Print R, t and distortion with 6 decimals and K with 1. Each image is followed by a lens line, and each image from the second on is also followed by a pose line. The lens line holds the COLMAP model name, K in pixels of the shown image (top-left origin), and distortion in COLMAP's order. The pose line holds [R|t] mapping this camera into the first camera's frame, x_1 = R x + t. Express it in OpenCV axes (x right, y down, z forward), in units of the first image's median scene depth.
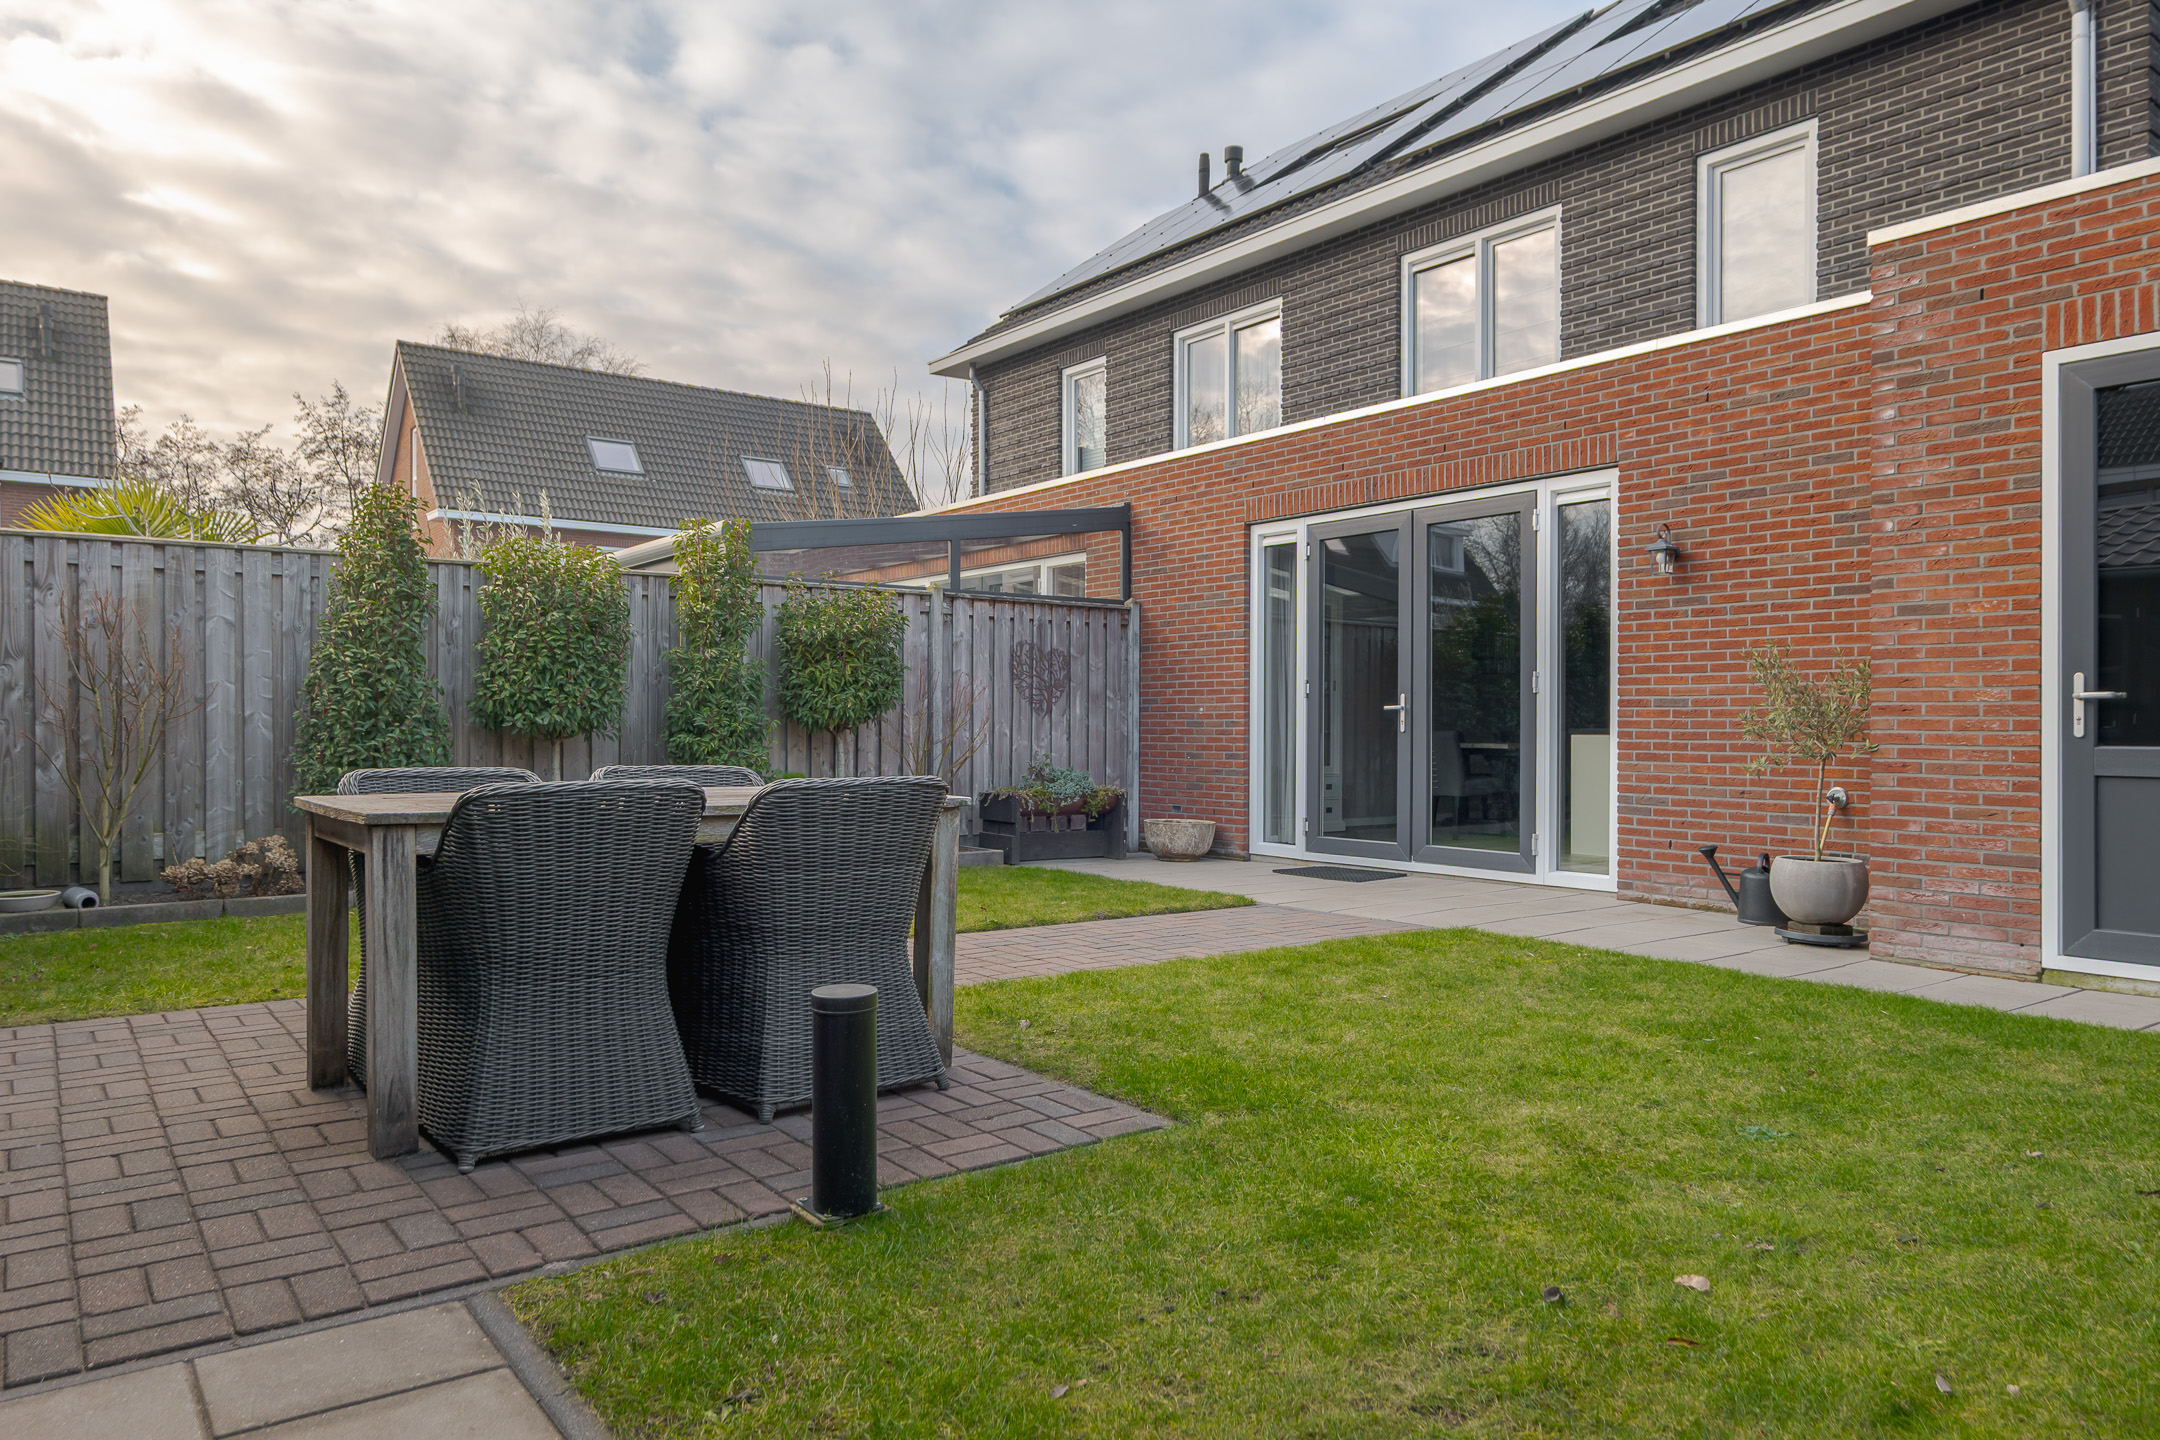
lens RADIAL K [[1373.3, 0, 1073.9], [0, 1373.3, 723.3], [0, 0, 1]] dist [0.003625, 0.001440]
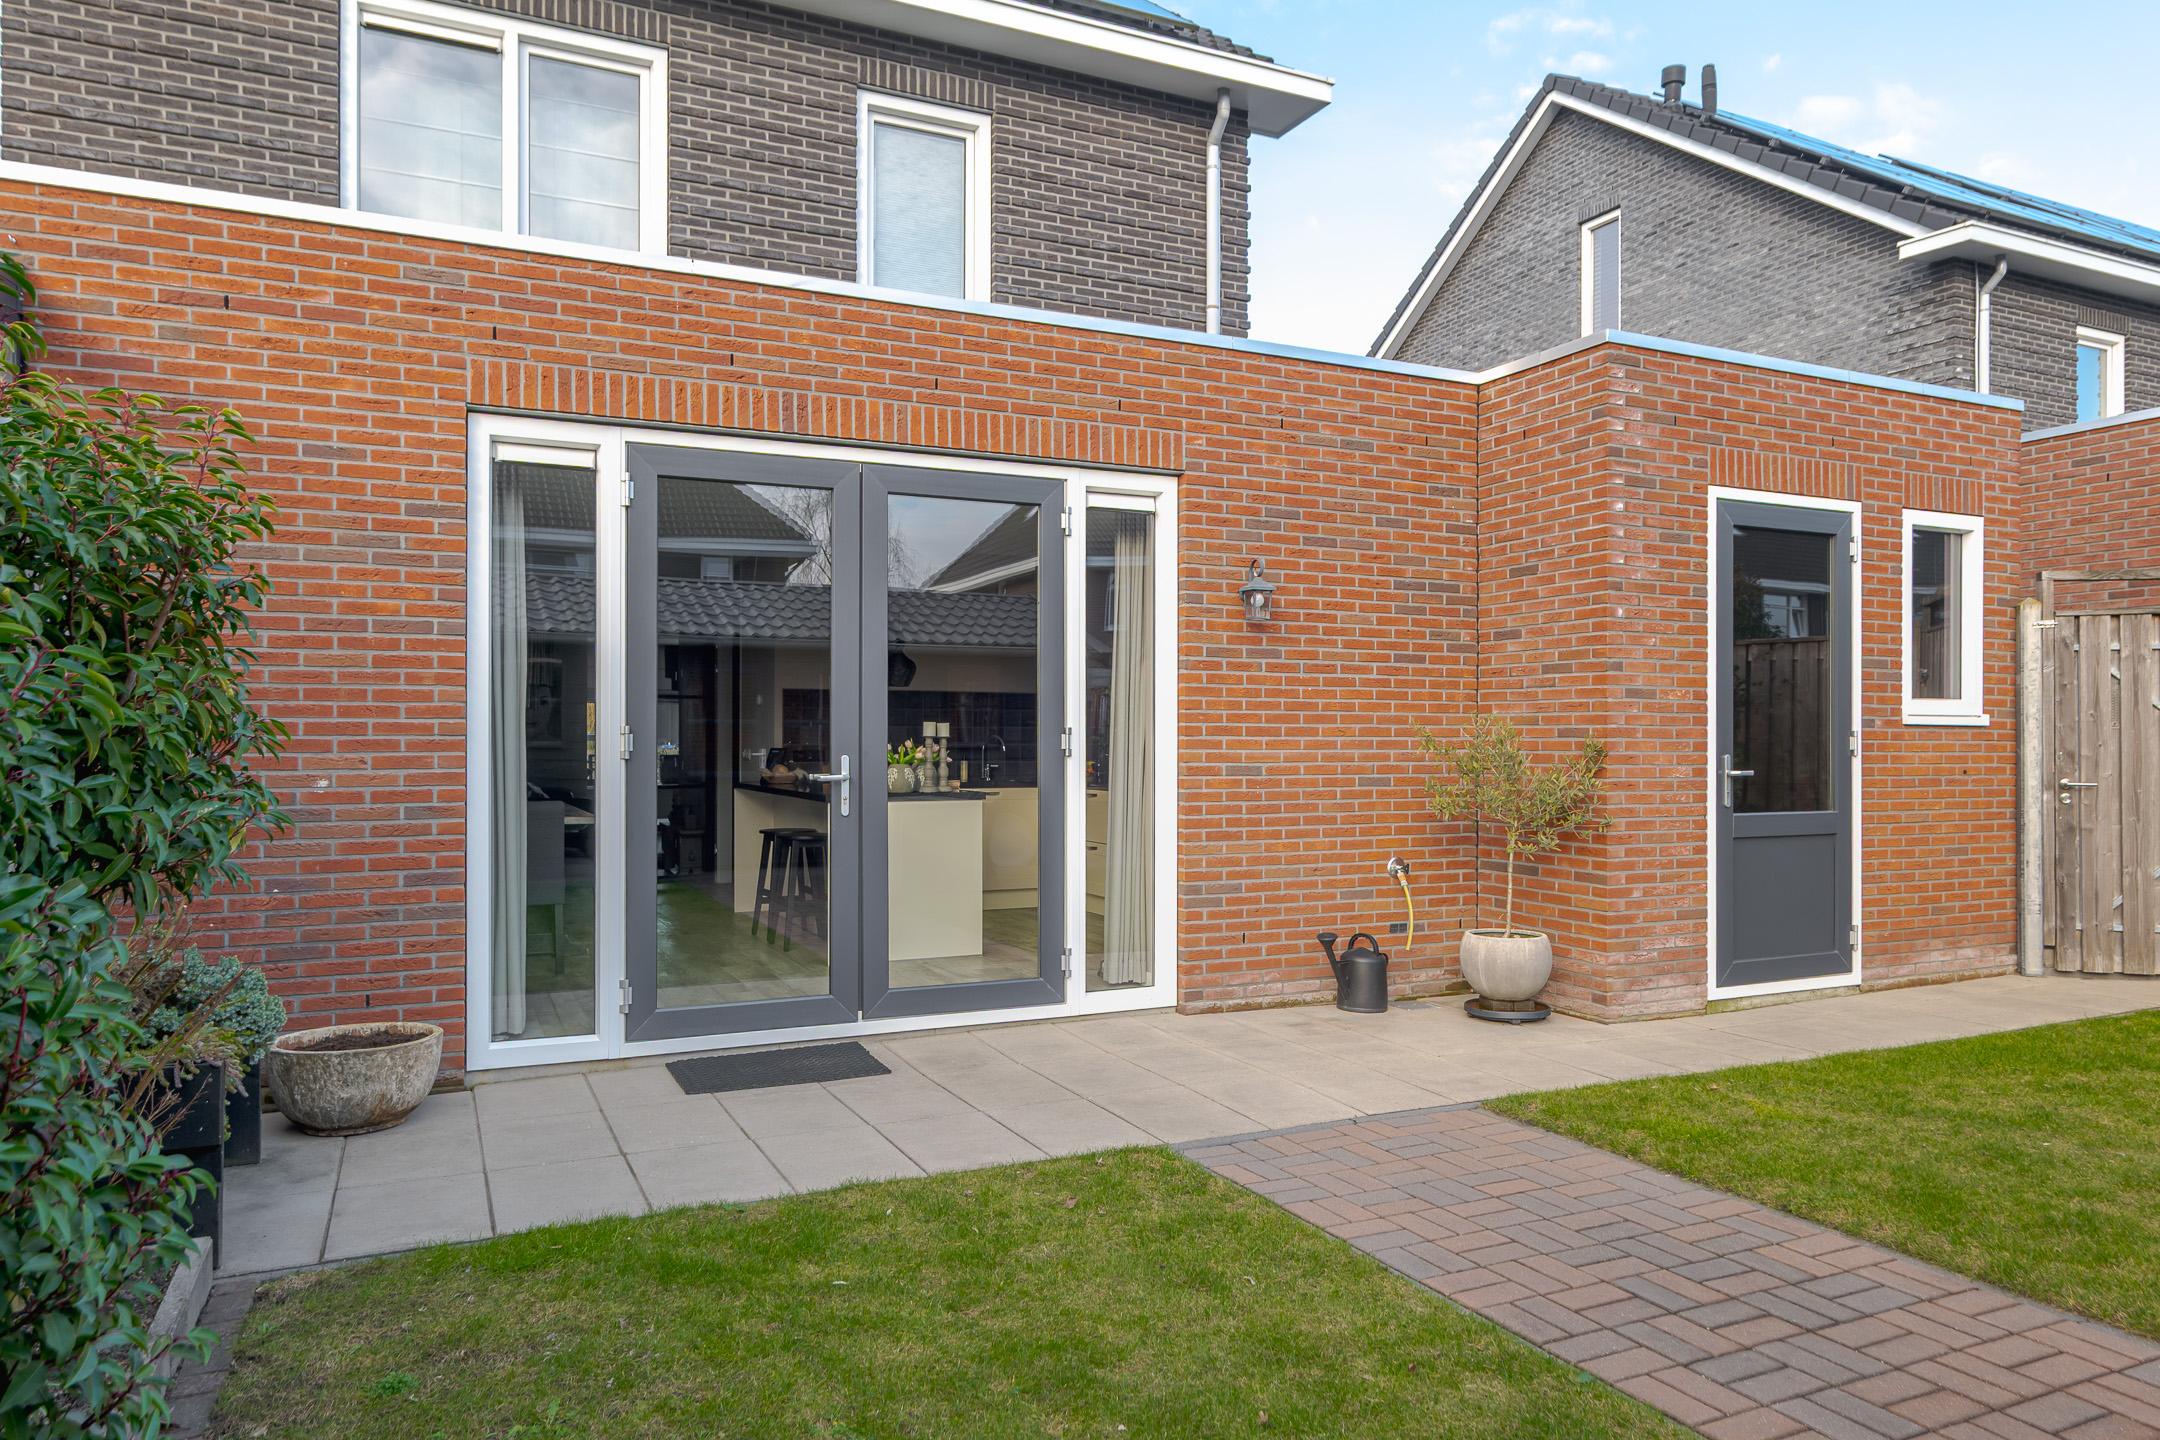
lens RADIAL K [[1373.3, 0, 1071.8], [0, 1373.3, 728.6], [0, 0, 1]] dist [0.003625, 0.001440]
pose [[0.223169, 0.002023, 0.974778, -0.425609], [-0.003467, 0.999993, -0.001282, -0.040351], [-0.974774, -0.003093, 0.223175, 0.934218]]
